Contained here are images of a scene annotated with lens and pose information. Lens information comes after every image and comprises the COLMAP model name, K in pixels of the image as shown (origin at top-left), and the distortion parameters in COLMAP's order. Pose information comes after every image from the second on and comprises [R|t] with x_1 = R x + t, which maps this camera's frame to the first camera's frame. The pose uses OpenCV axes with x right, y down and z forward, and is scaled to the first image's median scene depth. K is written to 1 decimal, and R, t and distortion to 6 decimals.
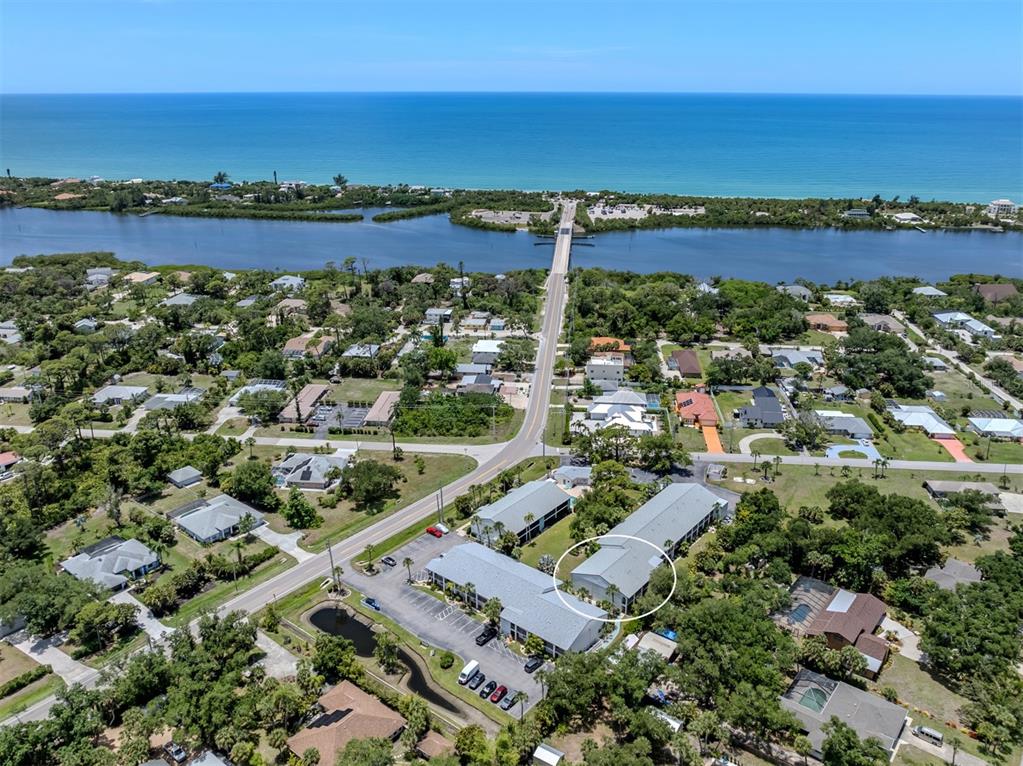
lens RADIAL K [[761.3, 0, 511.5], [0, 761.3, 383.0], [0, 0, 1]] dist [-0.008198, -0.001880]
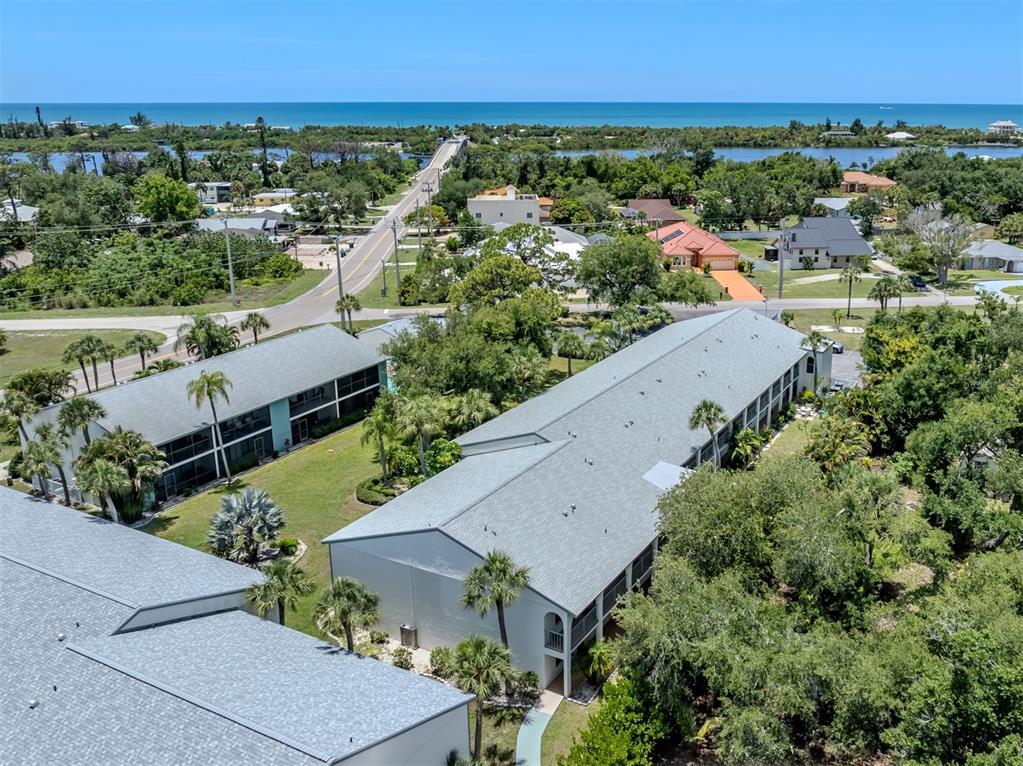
lens RADIAL K [[865.0, 0, 584.4], [0, 865.0, 383.0], [0, 0, 1]] dist [0.000343, 0.000584]
pose [[0.982417, -0.050558, 0.179727, 0.066650], [0.061352, 0.996599, -0.055010, 0.132210], [-0.176334, 0.065069, 0.982177, 0.433463]]
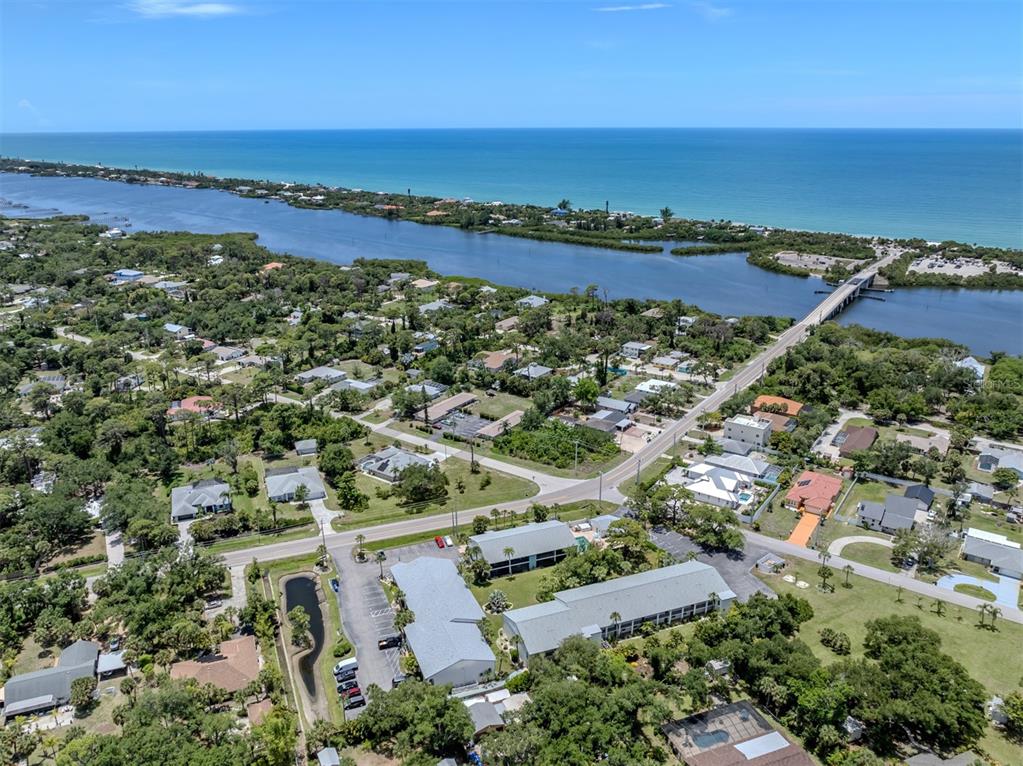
lens RADIAL K [[761.3, 0, 511.5], [0, 761.3, 383.0], [0, 0, 1]] dist [-0.008198, -0.001880]
pose [[0.869776, 0.157637, -0.467591, 0.297064], [-0.176878, 0.984229, 0.002795, -0.026258], [0.460657, 0.080276, 0.883941, 0.072813]]
